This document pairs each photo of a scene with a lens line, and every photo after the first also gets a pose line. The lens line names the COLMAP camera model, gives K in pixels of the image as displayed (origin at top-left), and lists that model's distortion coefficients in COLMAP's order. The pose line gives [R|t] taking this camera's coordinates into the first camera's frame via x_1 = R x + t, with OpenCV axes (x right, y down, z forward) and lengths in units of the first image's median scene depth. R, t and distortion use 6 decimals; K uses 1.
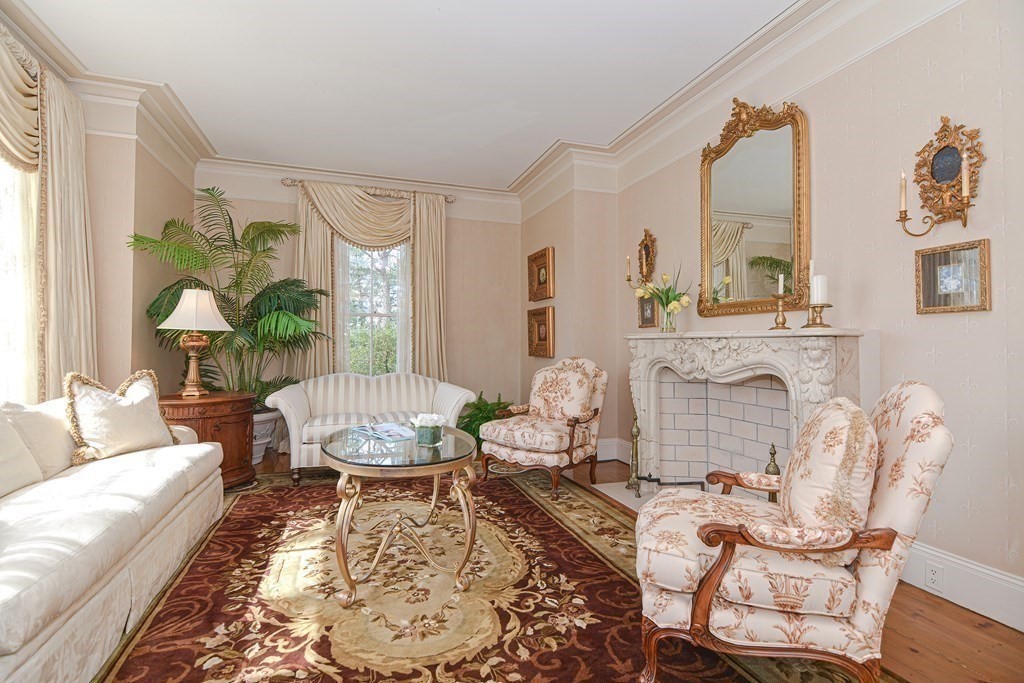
lens RADIAL K [[491.8, 0, 509.8], [0, 491.8, 338.0], [0, 0, 1]] dist [0.007764, -0.008262]
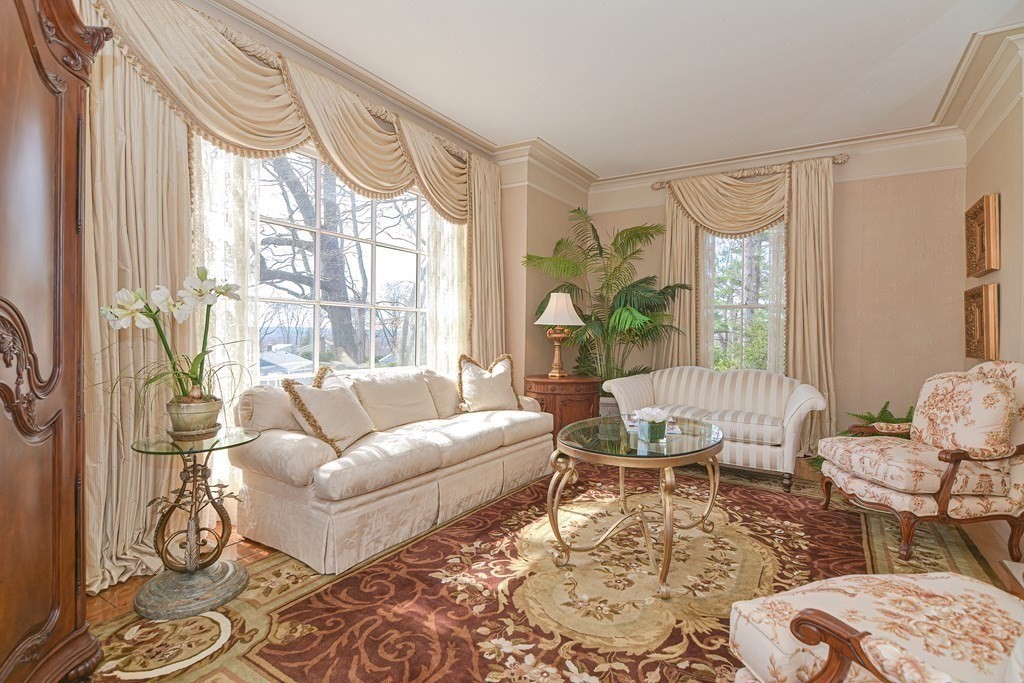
lens RADIAL K [[491.8, 0, 512.5], [0, 491.8, 338.1], [0, 0, 1]] dist [0.007764, -0.008262]
pose [[0.630436, 0.010106, -0.776176, 0.318303], [-0.000904, 0.999924, 0.012285, 0.003031], [0.776241, -0.007043, 0.630397, 0.132354]]
